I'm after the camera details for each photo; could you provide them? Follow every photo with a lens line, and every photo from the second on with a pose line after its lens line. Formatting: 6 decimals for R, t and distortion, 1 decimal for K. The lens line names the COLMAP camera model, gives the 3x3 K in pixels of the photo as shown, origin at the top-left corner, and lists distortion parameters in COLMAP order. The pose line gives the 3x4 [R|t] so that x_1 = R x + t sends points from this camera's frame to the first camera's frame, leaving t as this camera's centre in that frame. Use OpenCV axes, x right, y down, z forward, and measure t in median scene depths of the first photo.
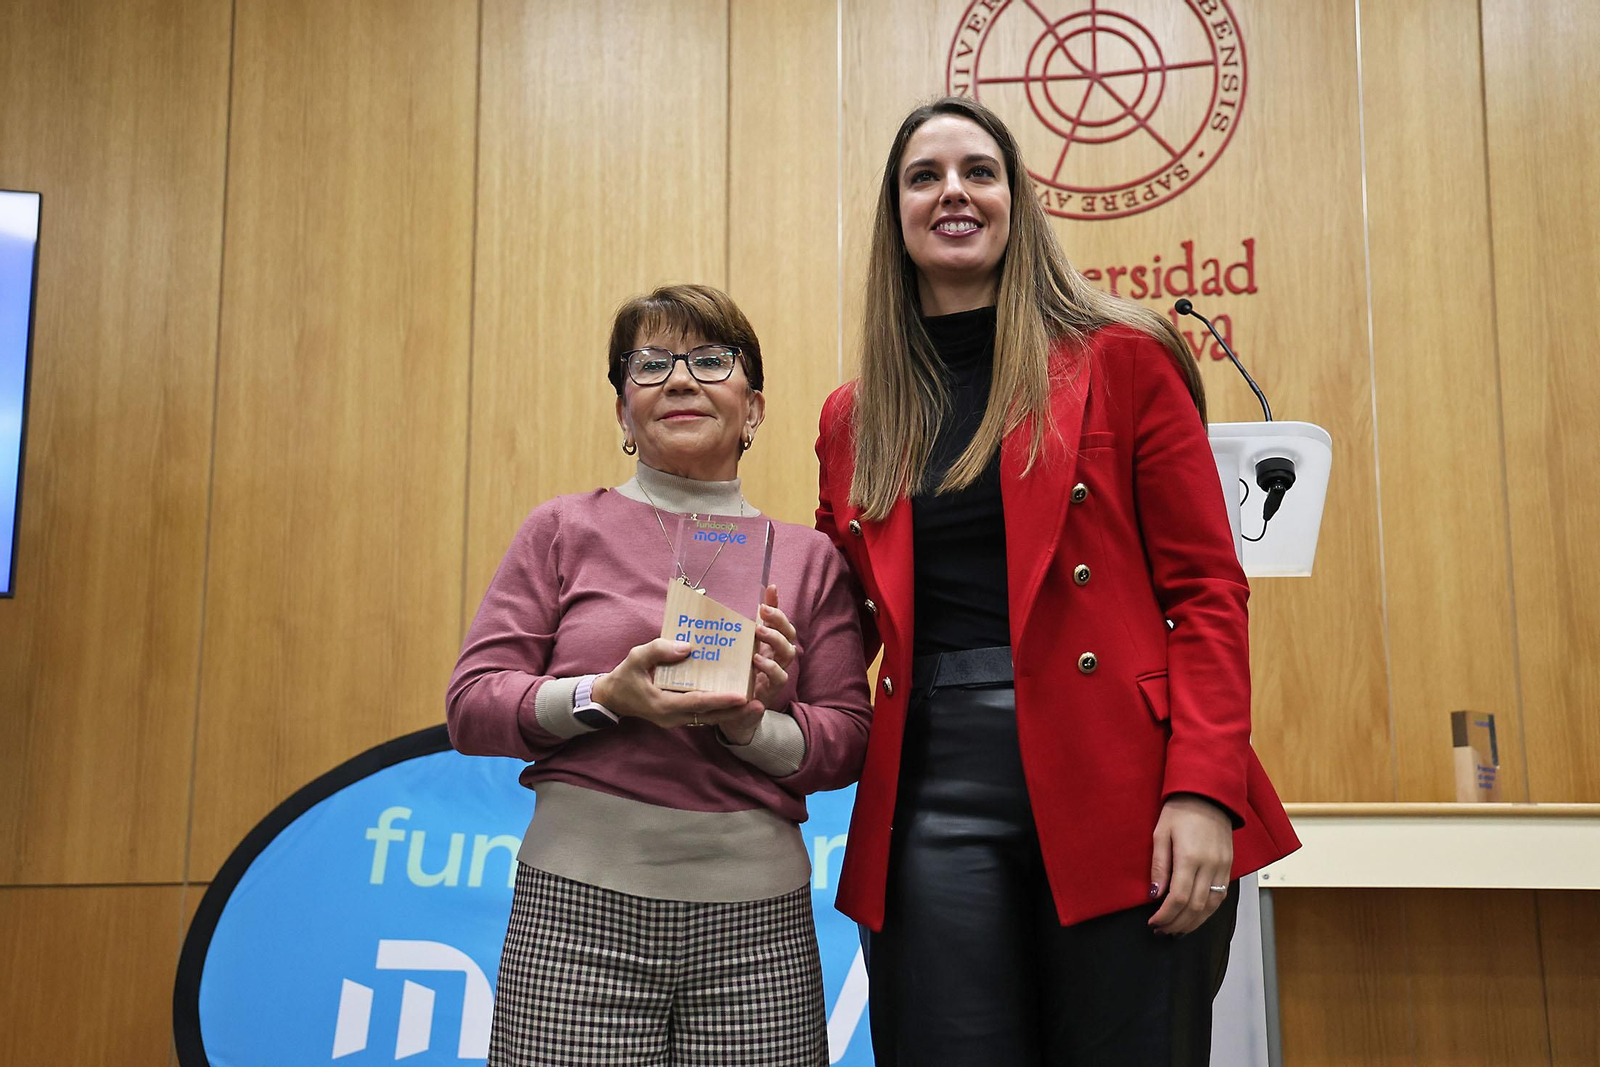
lens RADIAL K [[2060.3, 0, 816.5], [0, 2060.3, 522.4], [0, 0, 1]] dist [0.171818, 0.000000]
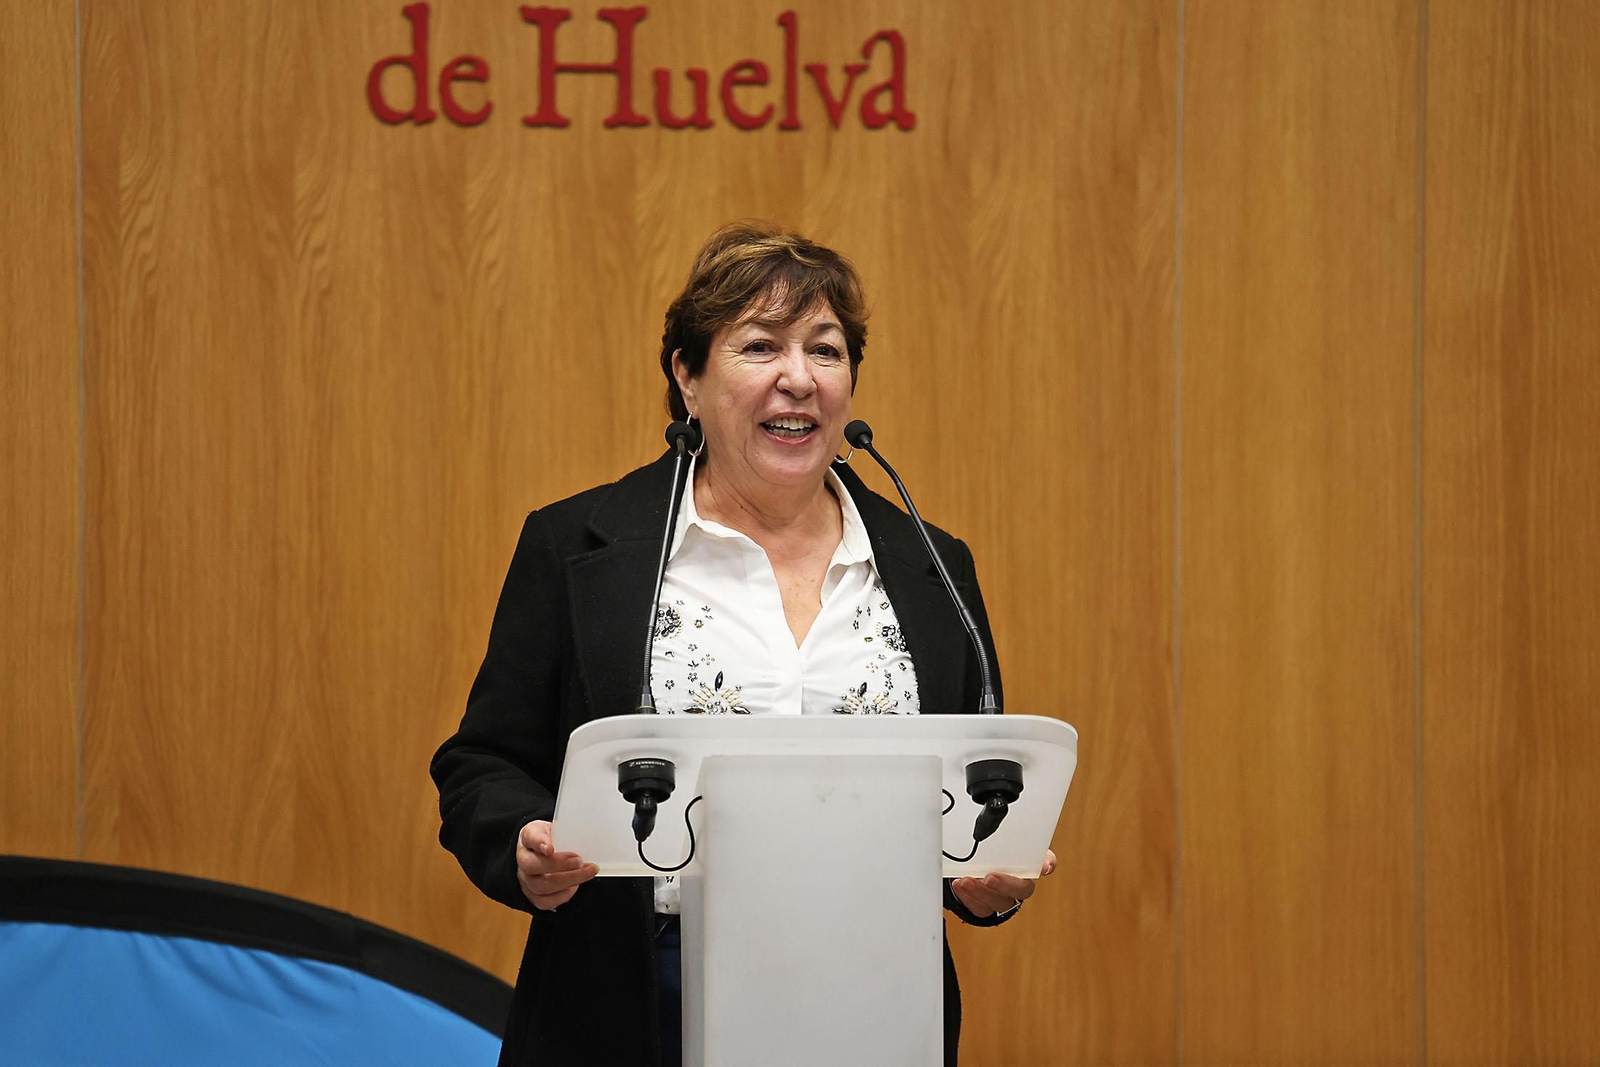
lens RADIAL K [[7945.9, 0, 792.5], [0, 7945.9, 542.5], [0, 0, 1]] dist [1.908062, 0.000000]
pose [[0.978931, 0.004566, 0.204139, -0.209275], [-0.040654, 0.984092, 0.172945, -0.311888], [-0.200102, -0.177600, 0.963544, -0.822873]]
